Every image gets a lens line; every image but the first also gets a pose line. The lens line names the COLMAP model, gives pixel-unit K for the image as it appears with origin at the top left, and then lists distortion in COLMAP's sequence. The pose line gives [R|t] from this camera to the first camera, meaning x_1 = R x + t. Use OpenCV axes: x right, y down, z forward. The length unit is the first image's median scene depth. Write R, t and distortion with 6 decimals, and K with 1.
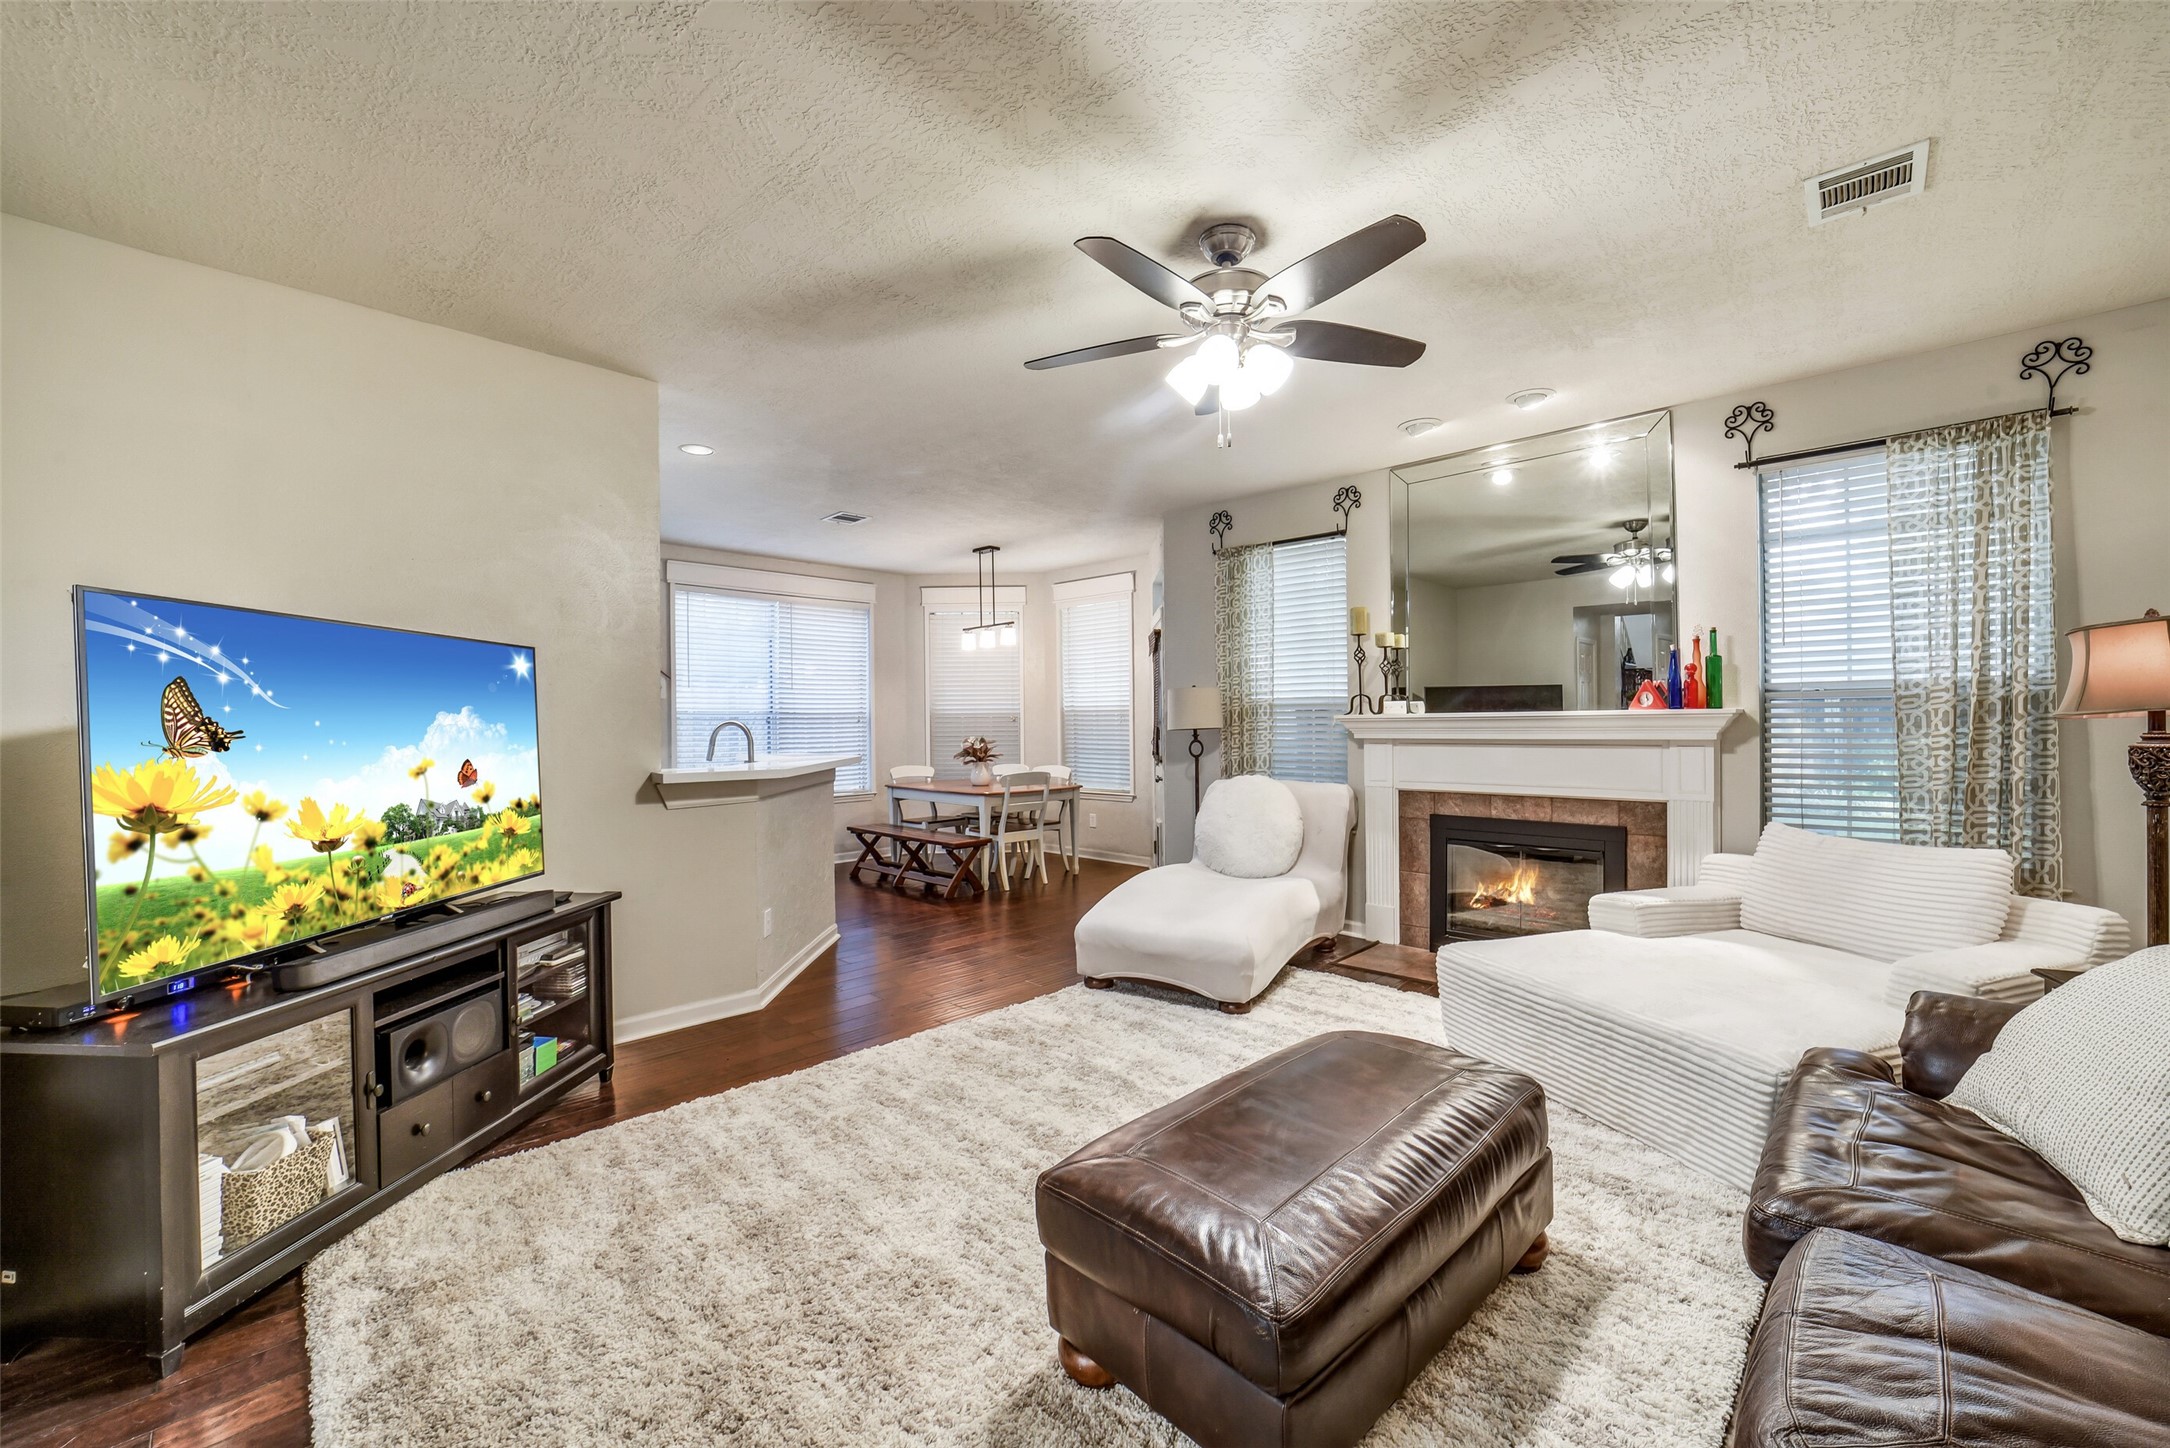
lens RADIAL K [[864.2, 0, 1086.2], [0, 864.2, 727.3], [0, 0, 1]] dist [-0.041891, 0.010405]
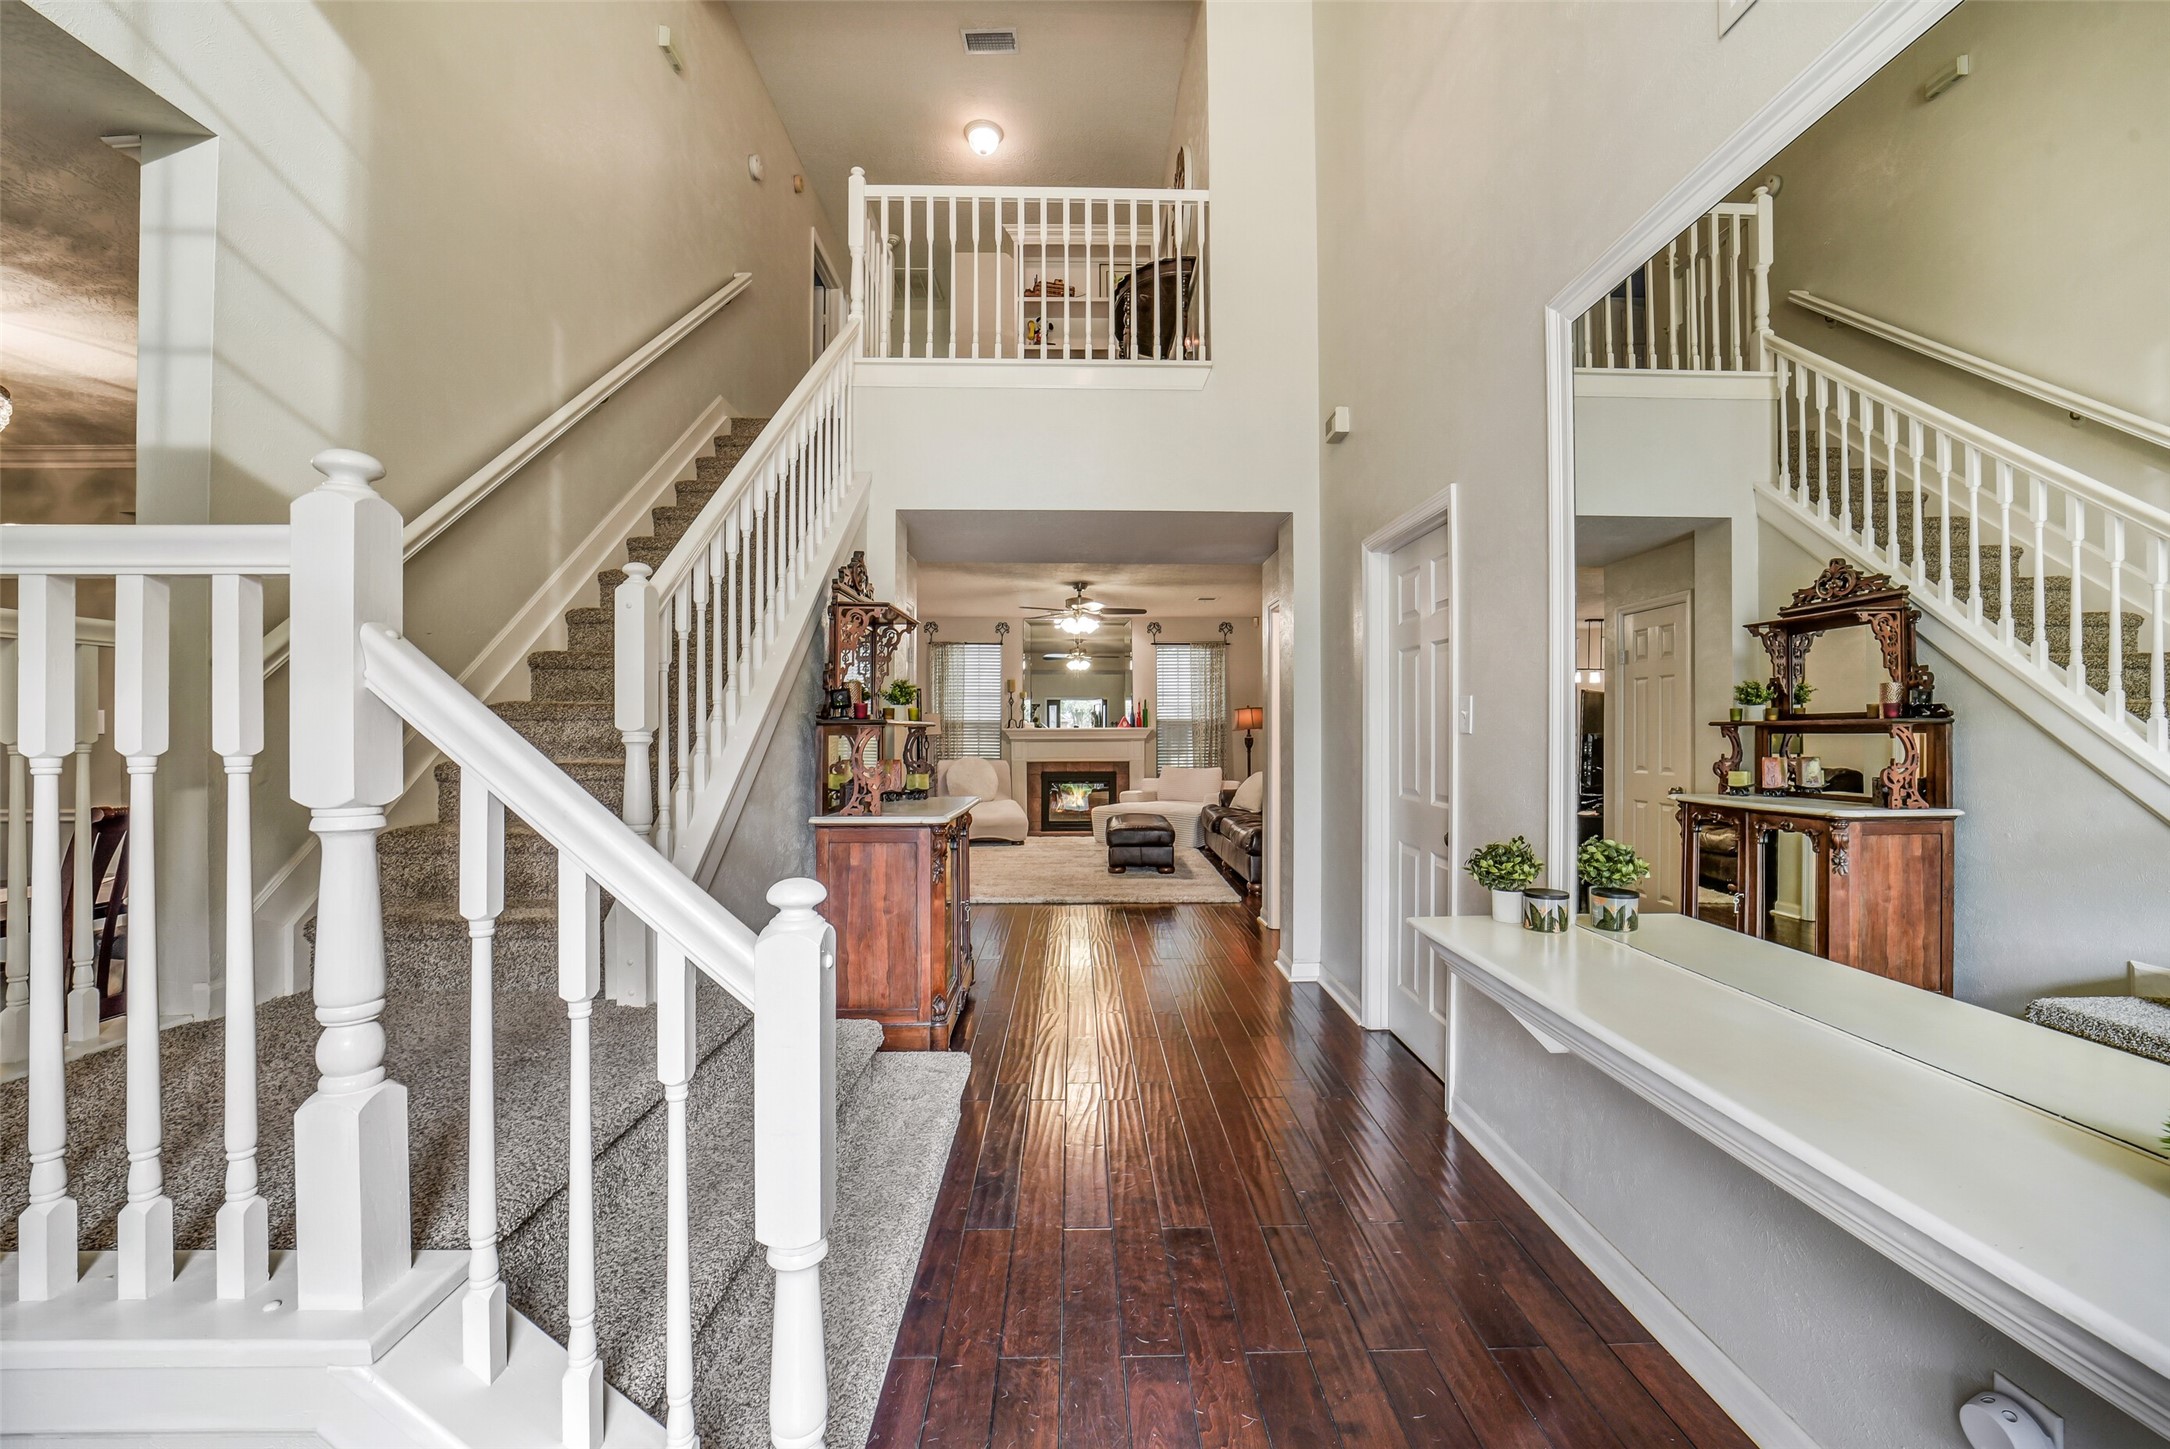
lens RADIAL K [[856.9, 0, 1099.5], [0, 856.9, 722.6], [0, 0, 1]] dist [-0.029984, 0.000303]
pose [[0.699826, 0.016618, 0.714120, -1.110603], [-0.001011, 0.999751, -0.022274, 0.020362], [-0.714312, 0.014866, 0.699669, -0.710351]]
